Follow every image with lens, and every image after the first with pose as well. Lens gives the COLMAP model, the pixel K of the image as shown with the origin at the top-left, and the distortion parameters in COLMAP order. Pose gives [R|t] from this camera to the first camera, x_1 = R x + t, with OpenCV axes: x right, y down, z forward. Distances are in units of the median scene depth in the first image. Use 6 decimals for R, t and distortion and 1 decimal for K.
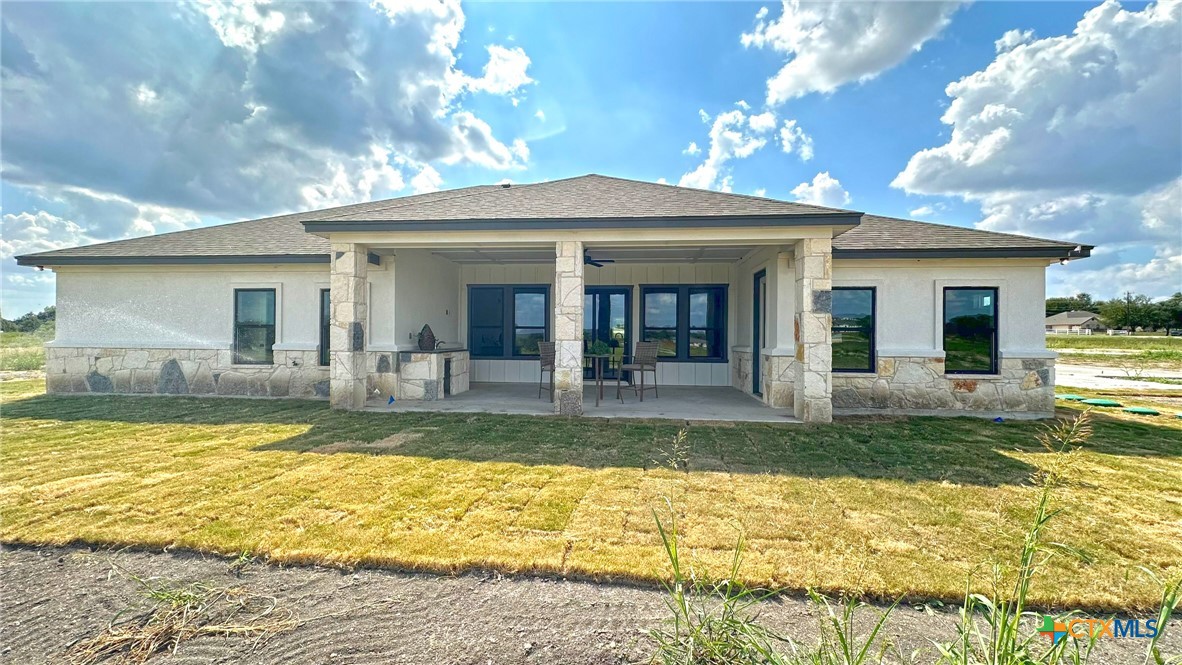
lens RADIAL K [[462.4, 0, 591.0], [0, 462.4, 332.5], [0, 0, 1]] dist [0.001648, 0.000030]
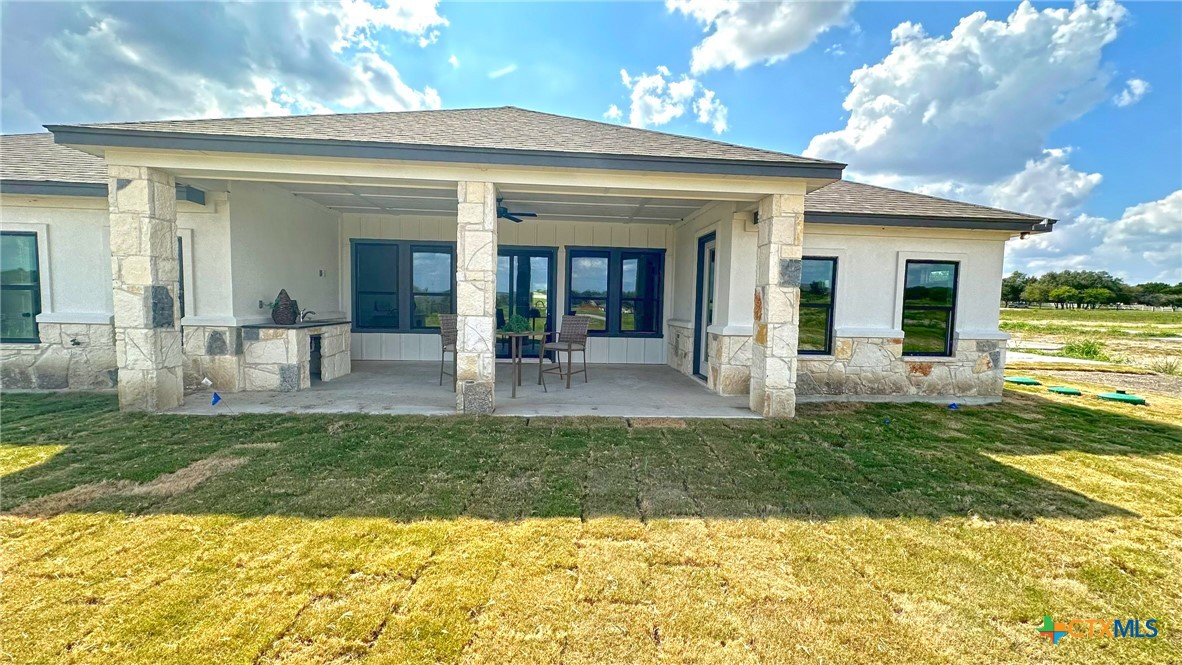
lens RADIAL K [[462.4, 0, 591.0], [0, 462.4, 332.5], [0, 0, 1]] dist [0.001648, 0.000030]
pose [[0.984597, 0.002295, 0.174822, 0.005593], [-0.015737, 0.997018, 0.075544, -0.015661], [-0.174127, -0.077131, 0.981698, 0.215382]]
